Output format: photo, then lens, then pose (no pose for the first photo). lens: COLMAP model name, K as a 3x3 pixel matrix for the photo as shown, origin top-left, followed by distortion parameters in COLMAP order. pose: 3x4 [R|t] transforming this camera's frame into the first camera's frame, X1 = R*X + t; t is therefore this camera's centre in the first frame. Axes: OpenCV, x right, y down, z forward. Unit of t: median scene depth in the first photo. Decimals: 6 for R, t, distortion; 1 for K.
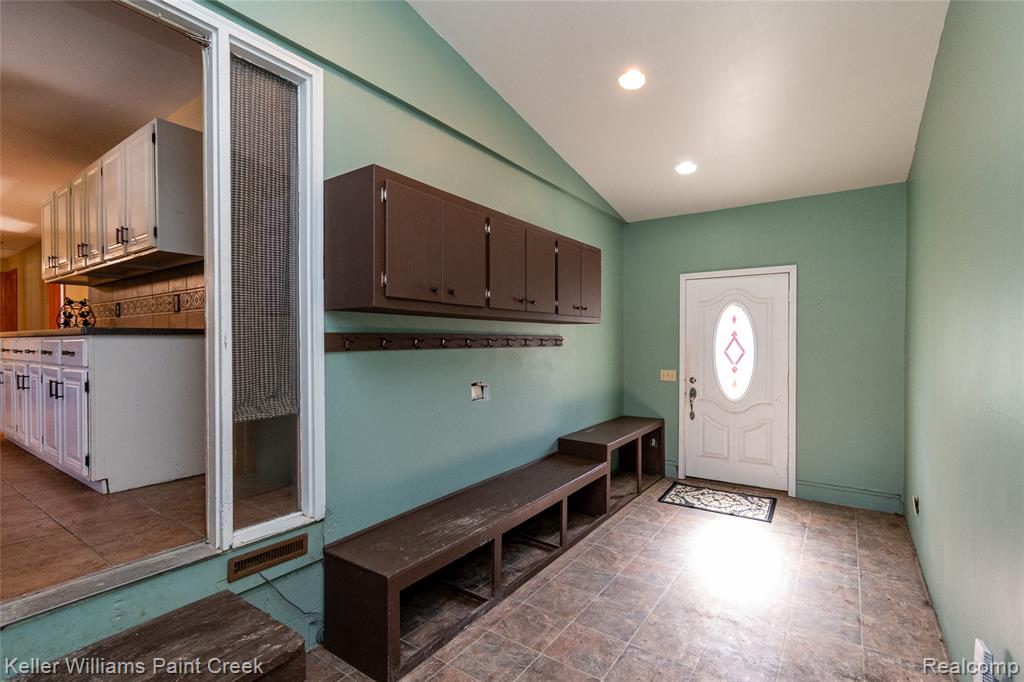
lens RADIAL K [[460.1, 0, 521.6], [0, 460.1, 344.1], [0, 0, 1]] dist [-0.004974, 0.001755]
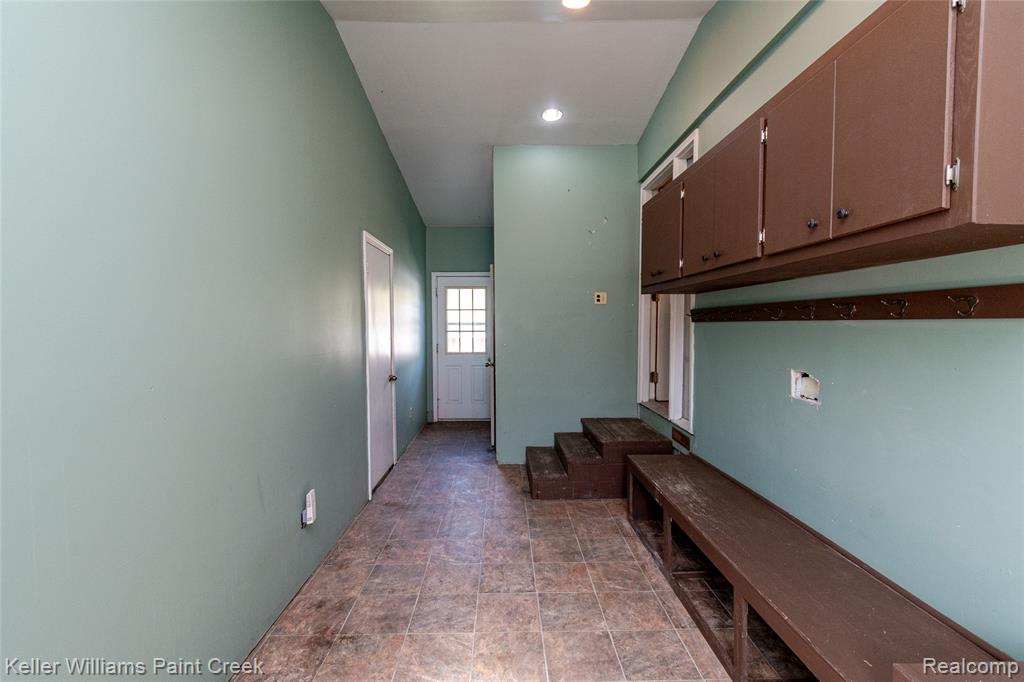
lens RADIAL K [[460.1, 0, 514.7], [0, 460.1, 339.4], [0, 0, 1]] dist [-0.004974, 0.001755]
pose [[-0.800813, 0.023639, -0.598448, 0.890040], [-0.004291, 0.998969, 0.045202, 0.005768], [0.598900, 0.038766, -0.799885, 1.774875]]
